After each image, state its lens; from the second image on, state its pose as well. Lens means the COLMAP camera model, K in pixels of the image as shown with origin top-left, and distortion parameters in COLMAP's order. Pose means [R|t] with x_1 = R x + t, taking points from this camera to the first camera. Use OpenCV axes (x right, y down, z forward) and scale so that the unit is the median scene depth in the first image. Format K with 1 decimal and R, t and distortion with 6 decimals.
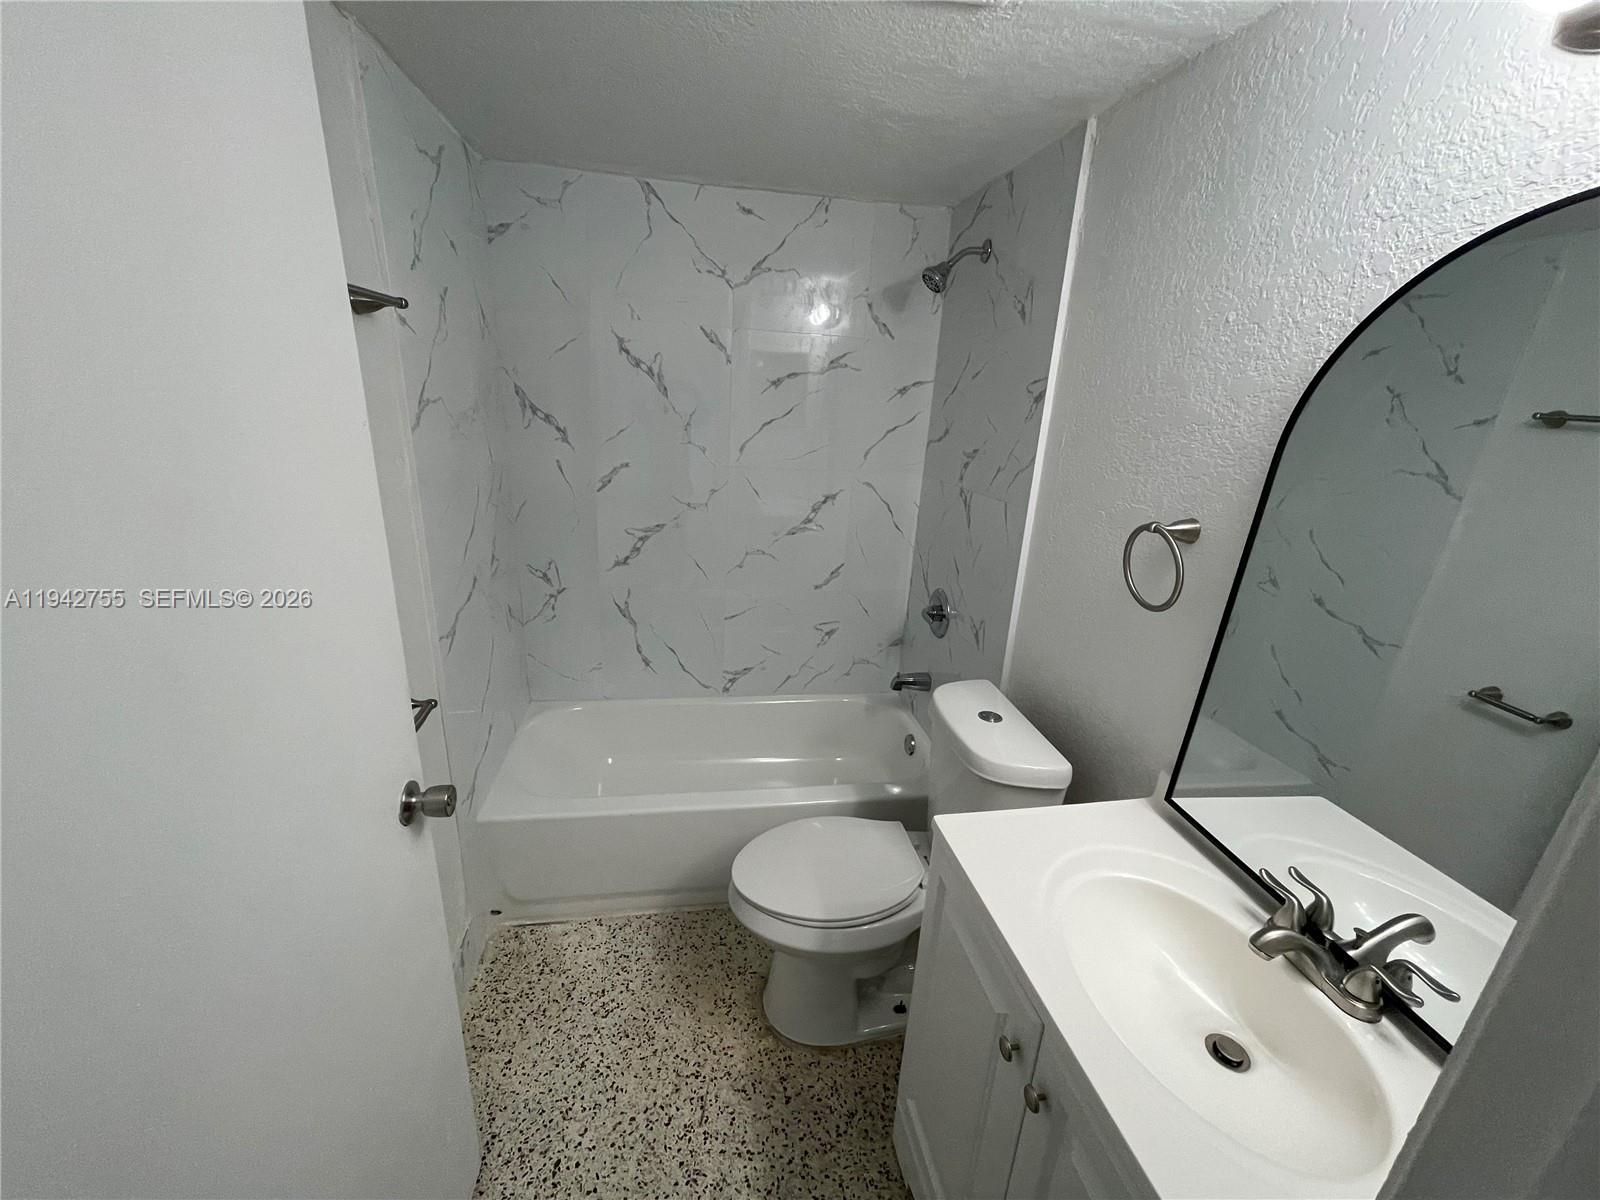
lens RADIAL K [[642.6, 0, 795.6], [0, 642.6, 604.7], [0, 0, 1]] dist [-0.001454, 0.000092]
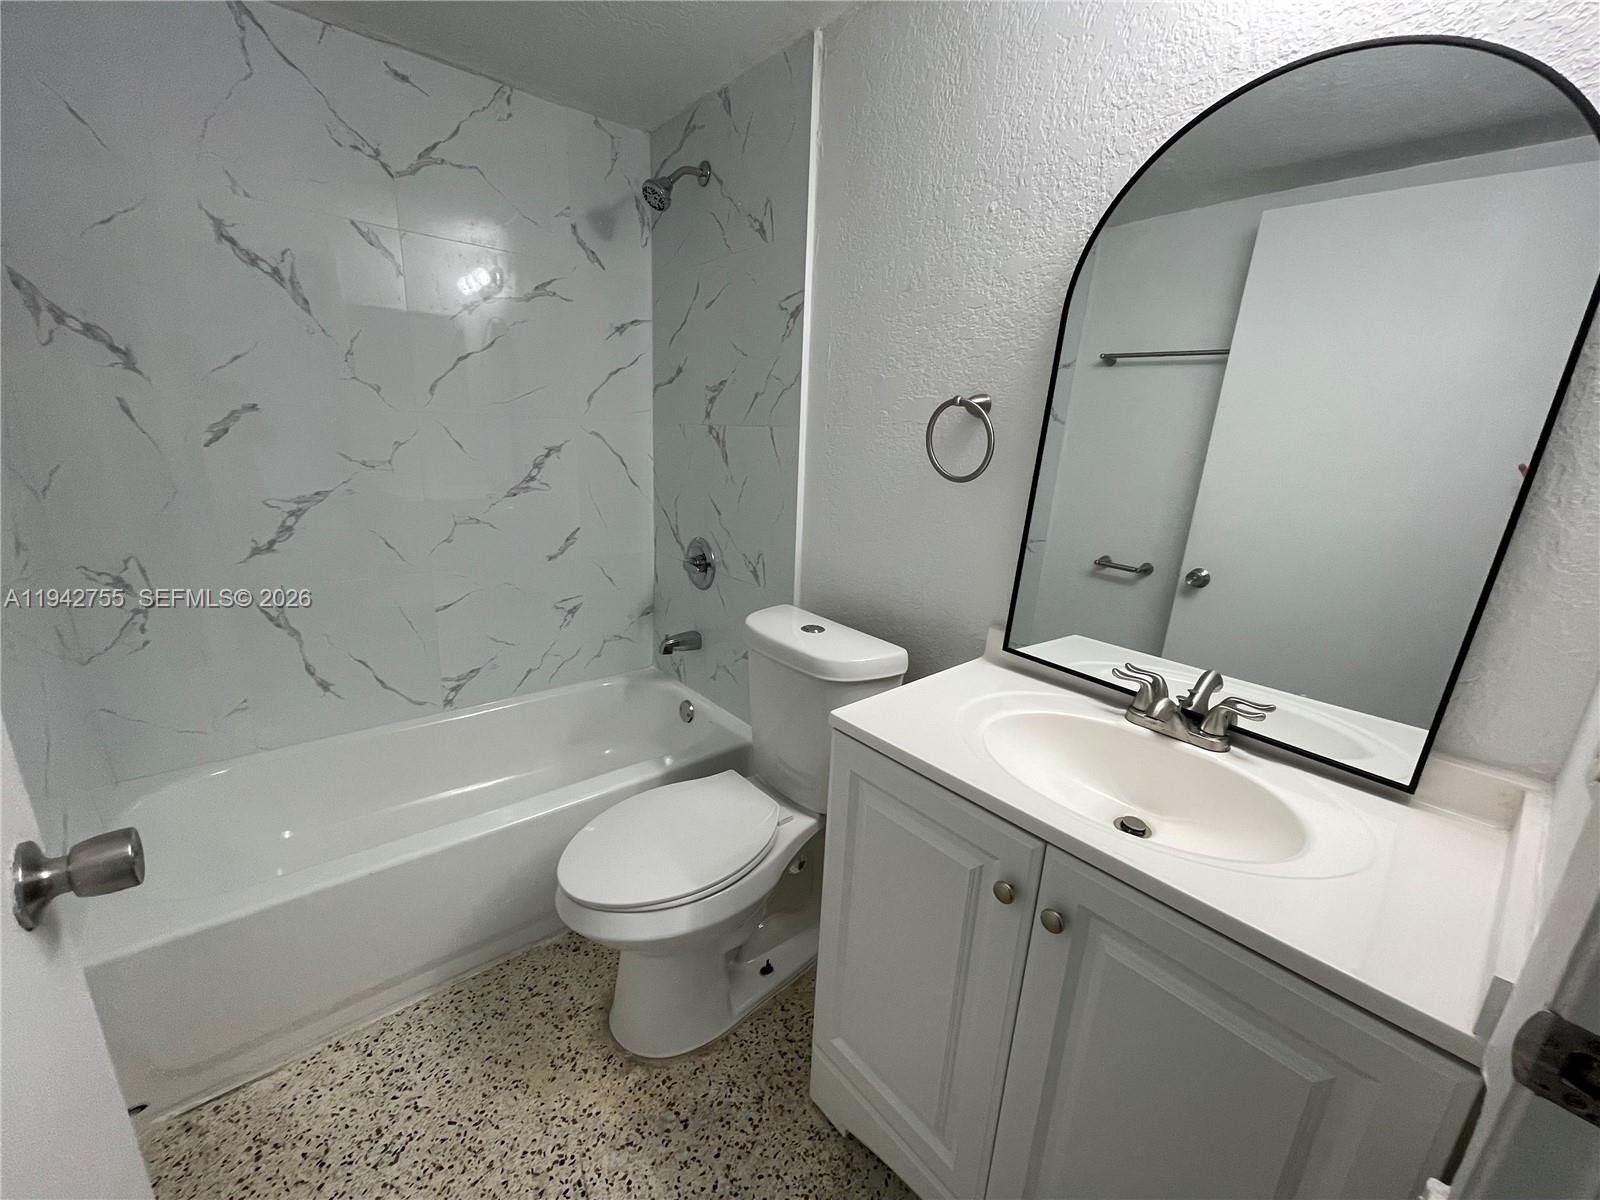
lens RADIAL K [[642.6, 0, 797.5], [0, 642.6, 601.8], [0, 0, 1]] dist [-0.001454, 0.000092]
pose [[0.858767, -0.148557, 0.490356, -0.174026], [0.159861, 0.986956, 0.019039, 0.102487], [-0.486789, 0.062039, 0.871314, 0.148741]]
